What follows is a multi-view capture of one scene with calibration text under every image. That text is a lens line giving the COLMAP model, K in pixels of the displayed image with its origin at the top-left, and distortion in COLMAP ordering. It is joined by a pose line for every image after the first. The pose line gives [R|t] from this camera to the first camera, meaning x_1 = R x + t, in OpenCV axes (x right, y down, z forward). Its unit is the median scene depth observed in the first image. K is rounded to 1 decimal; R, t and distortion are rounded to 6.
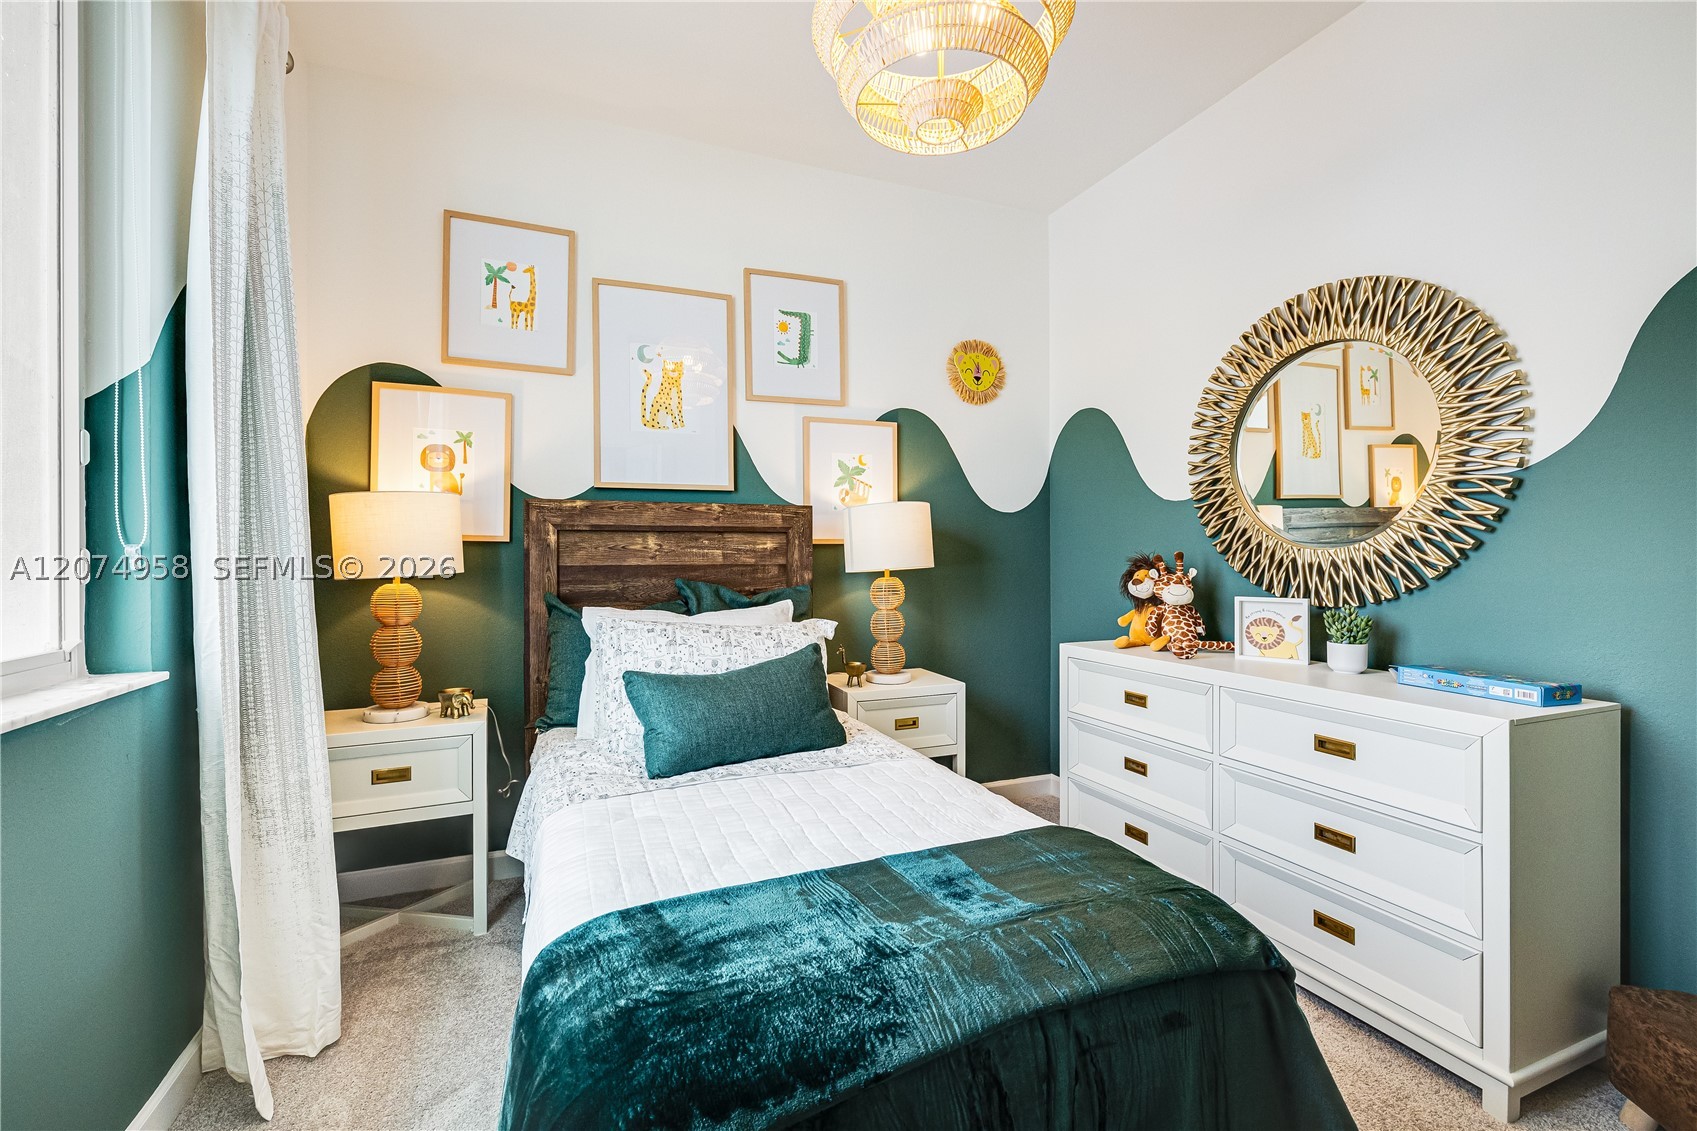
lens RADIAL K [[705.1, 0, 841.3], [0, 705.1, 557.7], [0, 0, 1]] dist [0.000116, 0.000152]
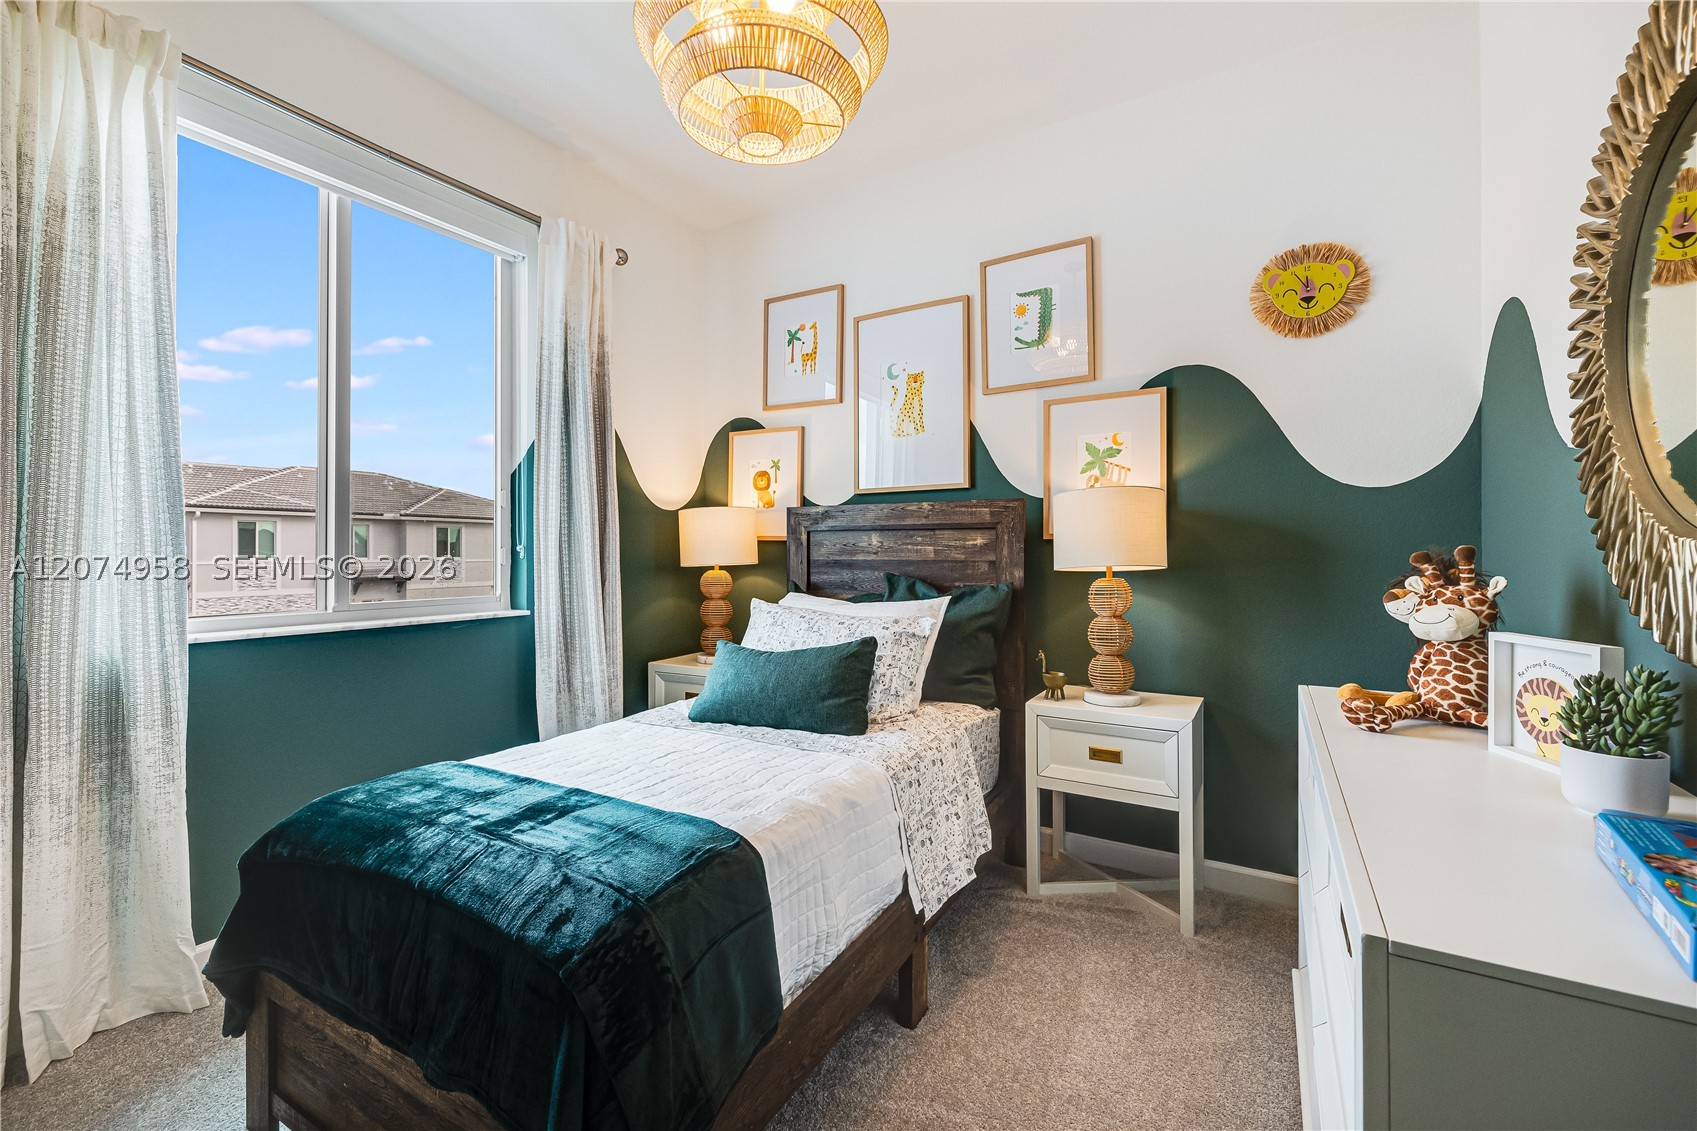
lens RADIAL K [[720.3, 0, 848.3], [0, 720.3, 544.0], [0, 0, 1]] dist [0.011280, -0.000012]
pose [[0.611520, -0.006746, -0.791200, 0.584016], [-0.005226, 0.999907, -0.012564, -0.000332], [0.791211, 0.011818, 0.611429, 0.247204]]
